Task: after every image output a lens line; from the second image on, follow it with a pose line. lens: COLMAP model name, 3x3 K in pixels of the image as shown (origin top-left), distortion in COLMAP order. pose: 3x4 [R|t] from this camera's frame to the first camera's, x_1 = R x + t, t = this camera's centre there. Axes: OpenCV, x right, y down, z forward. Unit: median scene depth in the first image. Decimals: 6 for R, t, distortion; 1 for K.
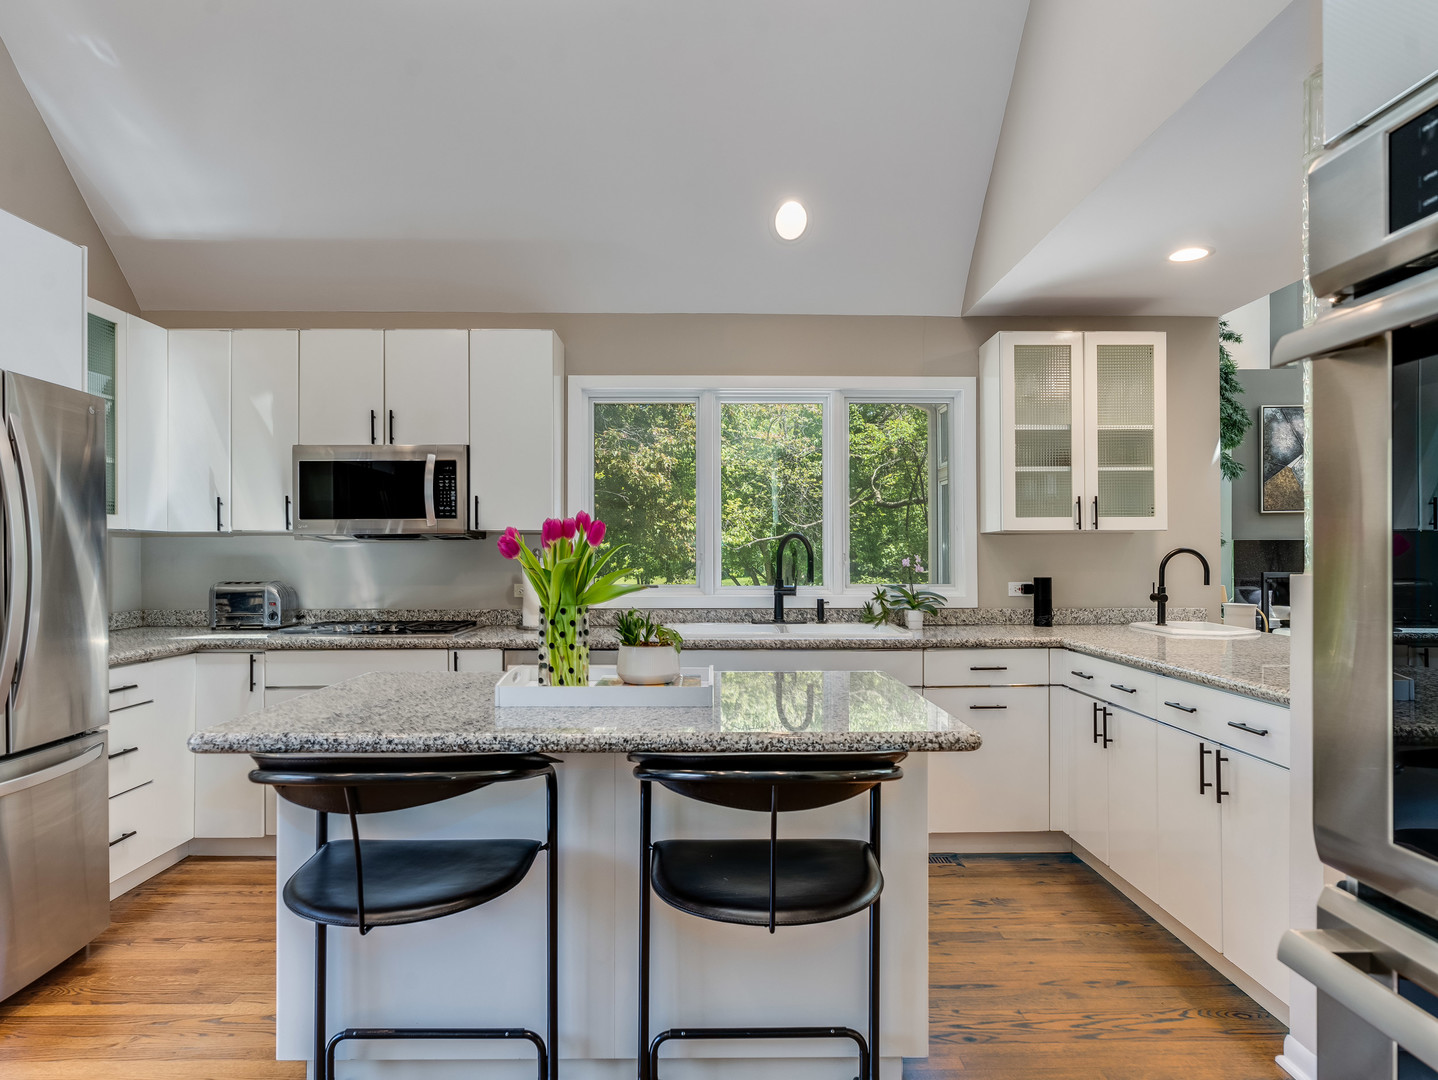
lens RADIAL K [[880.5, 0, 721.7], [0, 880.5, 550.1], [0, 0, 1]] dist [-0.015599, 0.006008]
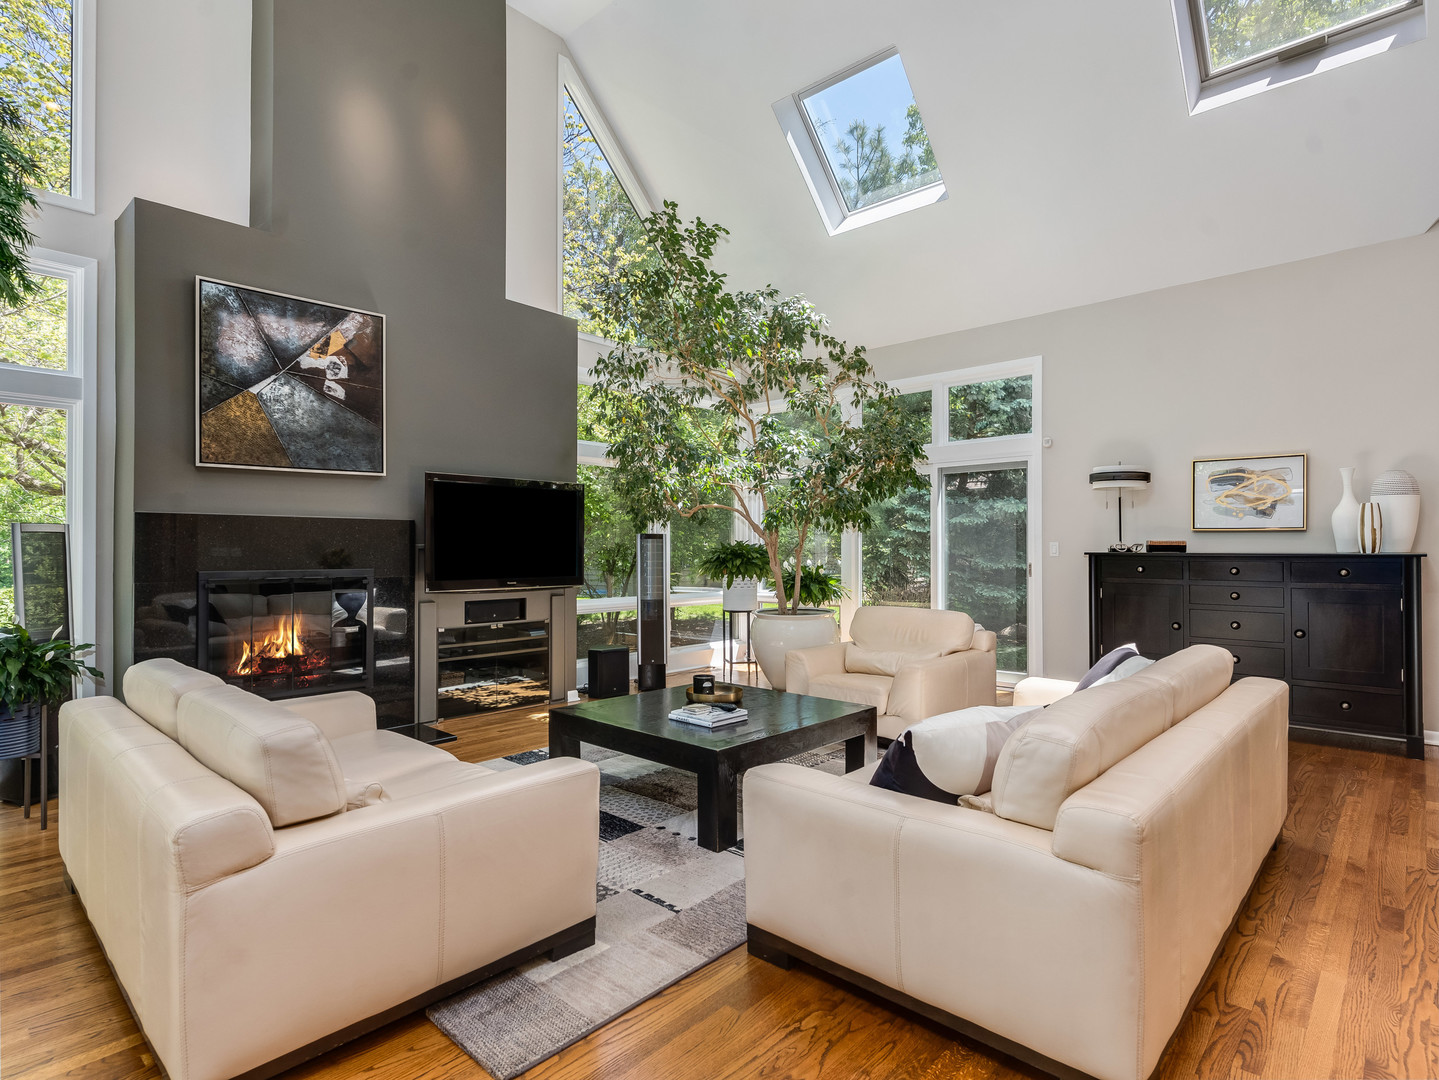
lens RADIAL K [[763.6, 0, 705.4], [0, 763.6, 544.6], [0, 0, 1]] dist [-0.002644, 0.001504]
pose [[0.690958, 0.007798, 0.722853, 1.082412], [-0.004698, 0.999969, -0.006296, 0.021475], [-0.722880, 0.000954, 0.690973, 0.939626]]
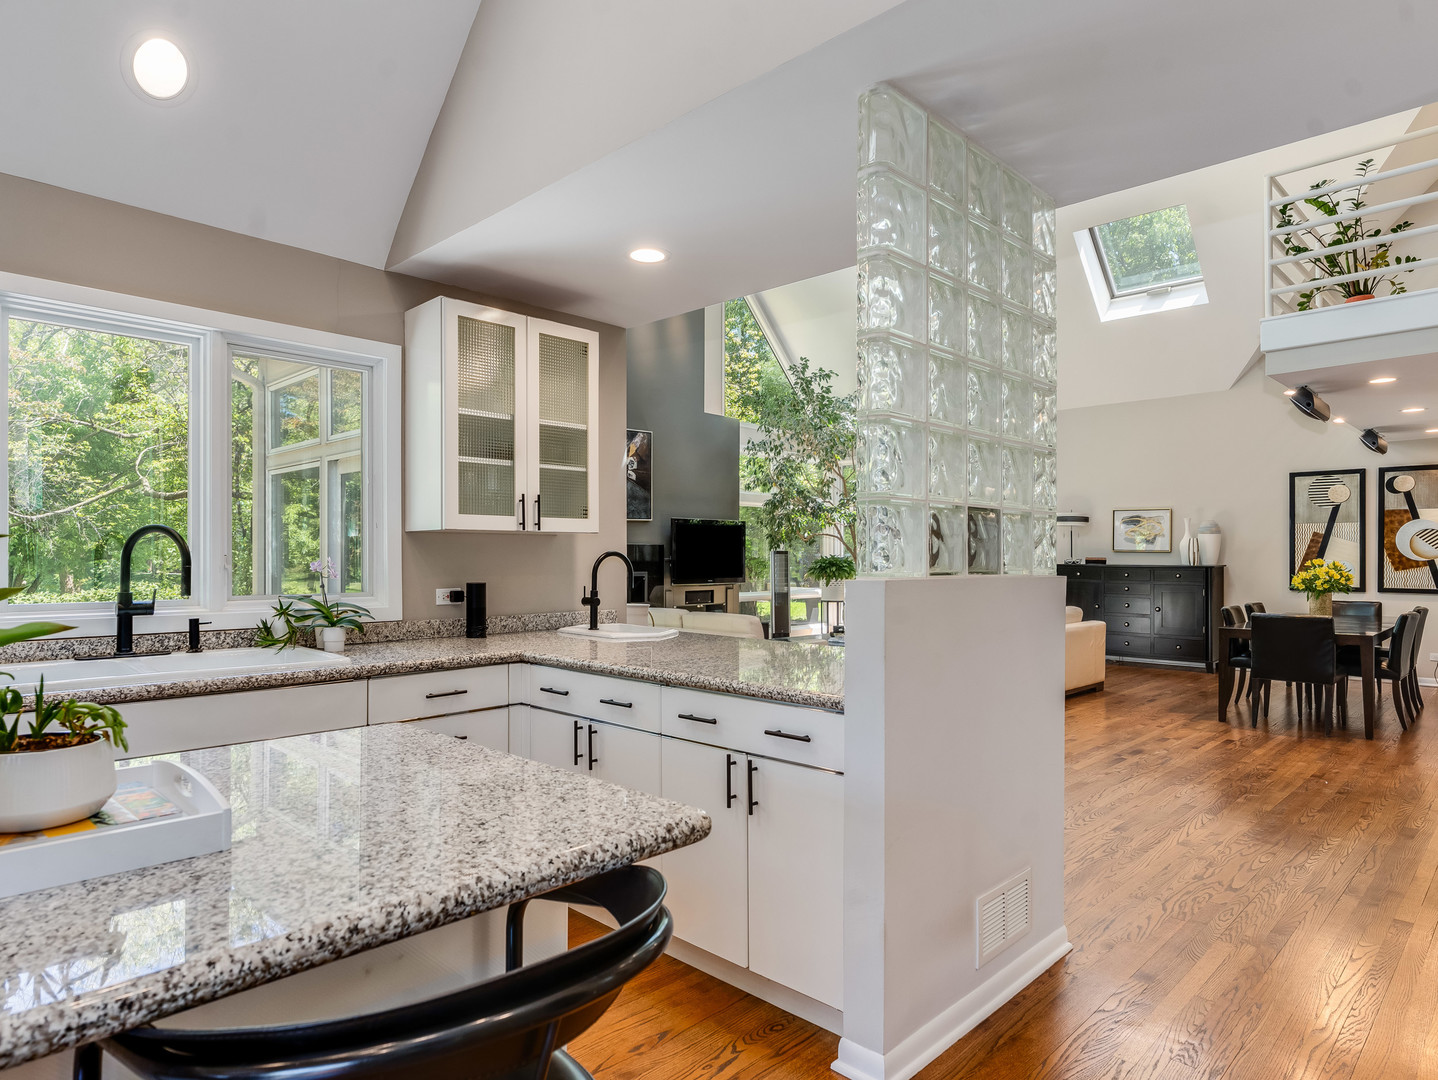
lens RADIAL K [[862.4, 0, 710.1], [0, 862.4, 552.7], [0, 0, 1]] dist [-0.001361, 0.003349]
pose [[0.710912, 0.006387, 0.703252, -0.087080], [-0.007906, 0.999968, -0.001090, -0.000467], [-0.703237, -0.004785, 0.710940, 0.220436]]
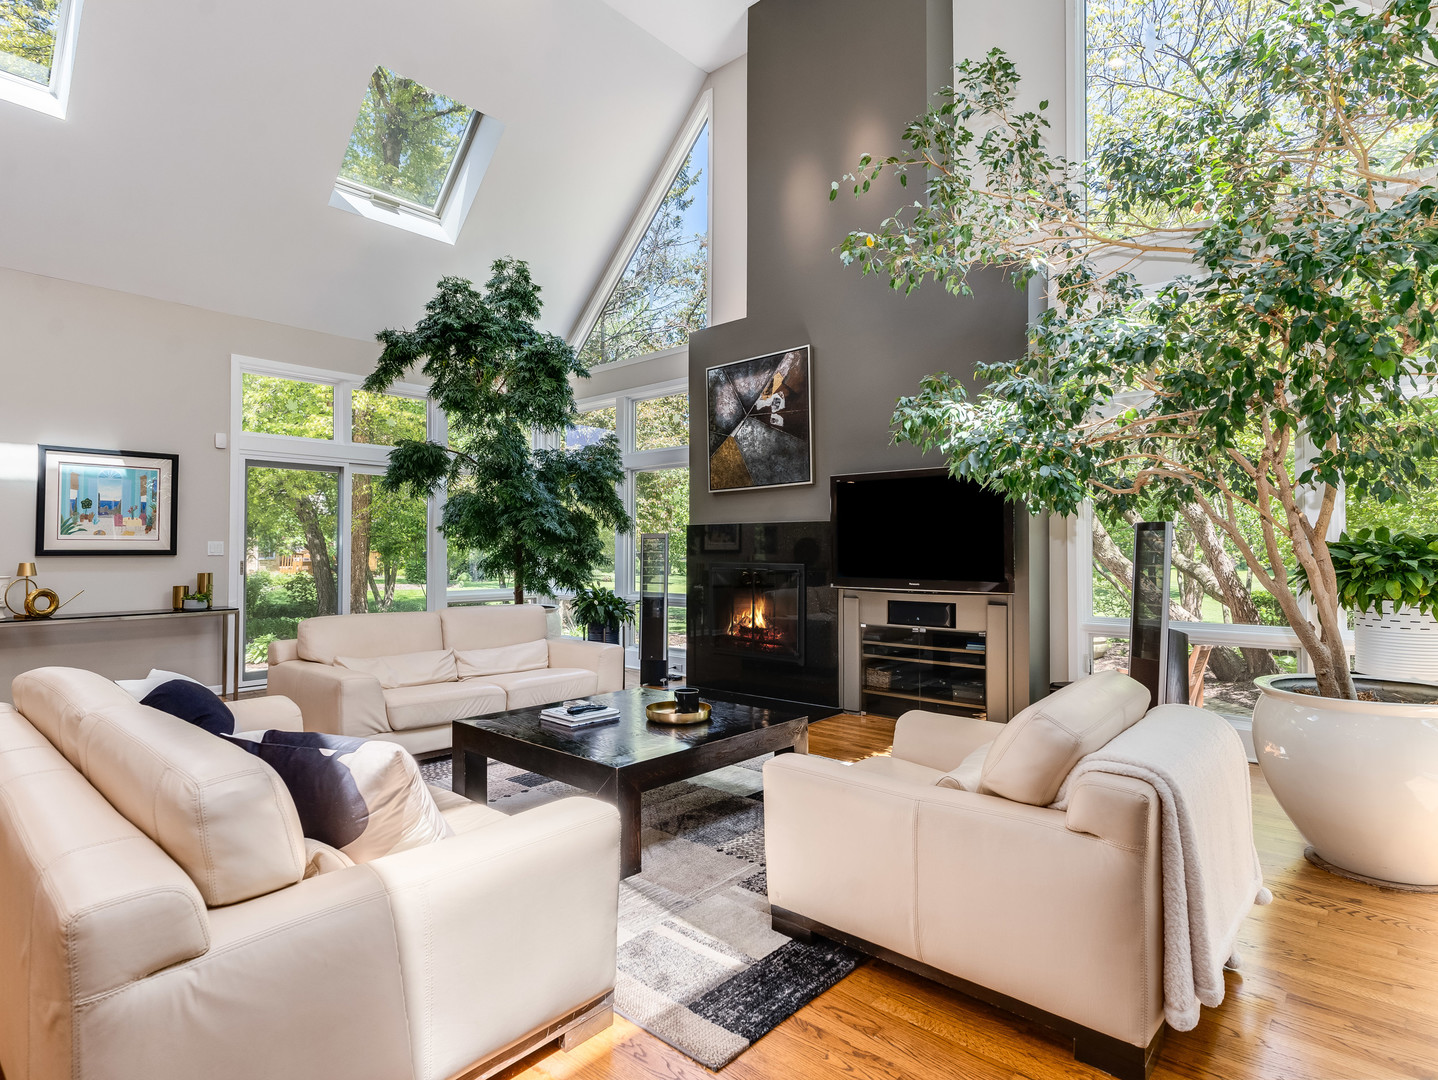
lens RADIAL K [[763.0, 0, 722.0], [0, 763.0, 533.7], [0, 0, 1]] dist [-0.002644, 0.001504]
pose [[0.746736, -0.010422, -0.665039, 2.490293], [0.002793, 0.999918, -0.012534, 0.015475], [0.665114, 0.007502, 0.746704, 0.998804]]
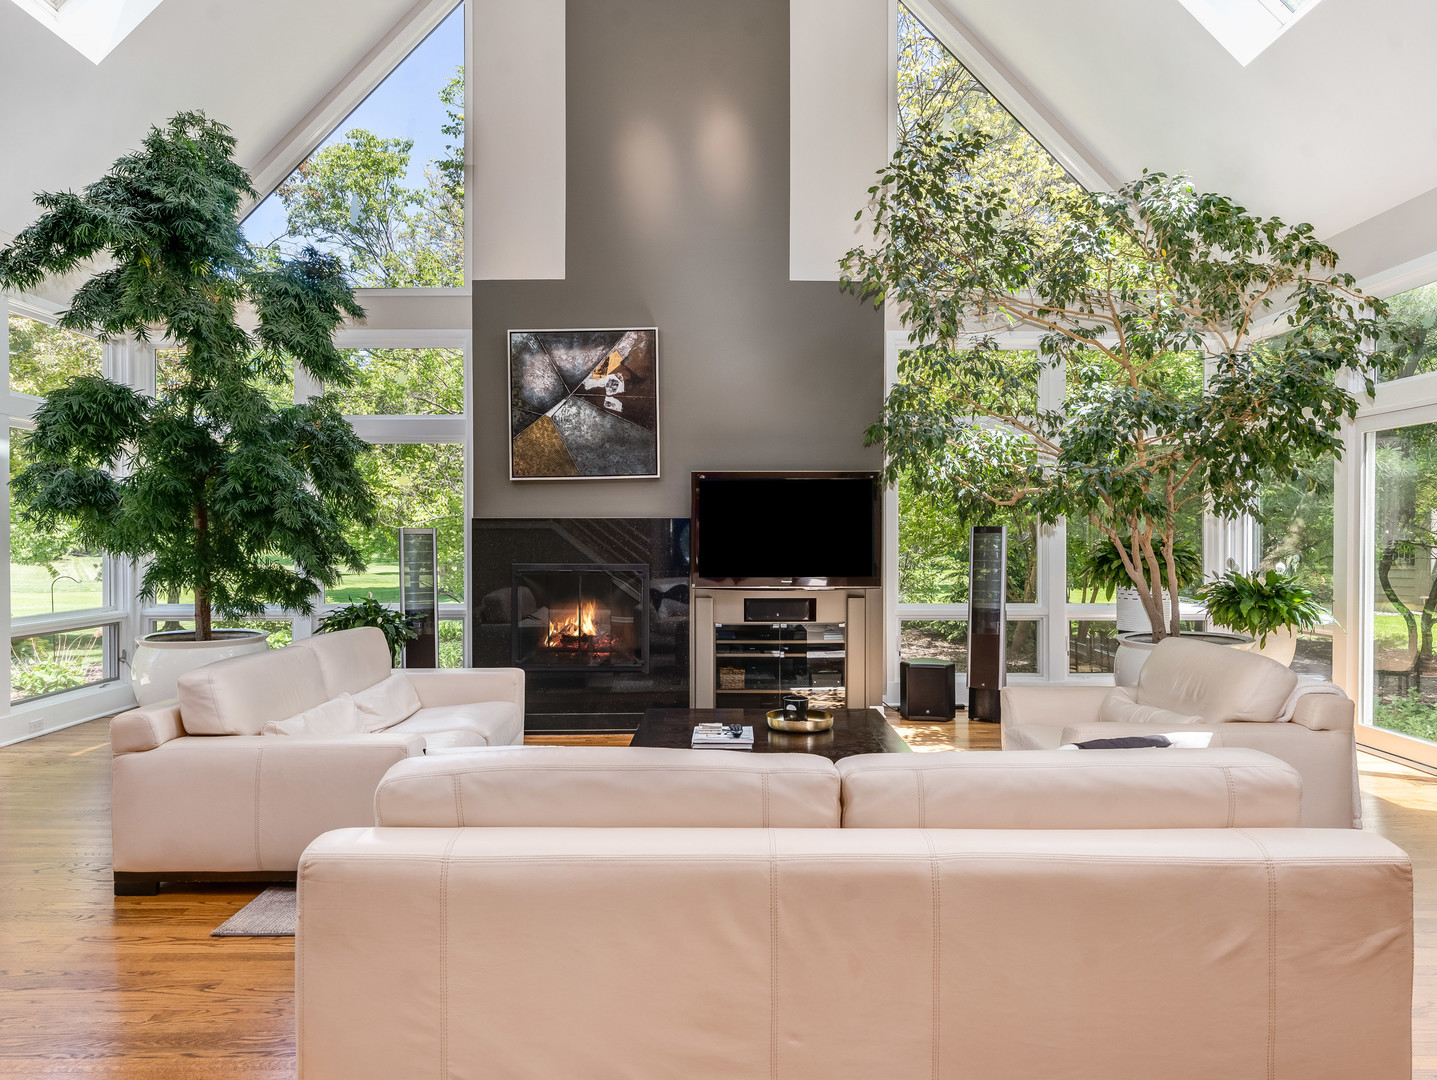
lens RADIAL K [[889.0, 0, 715.6], [0, 889.0, 547.3], [0, 0, 1]] dist [-0.010248, 0.000780]
pose [[0.999875, 0.003186, -0.015489, 1.765475], [-0.002888, 0.999811, 0.019221, -0.004565], [0.015547, -0.019174, 0.999695, 0.607529]]
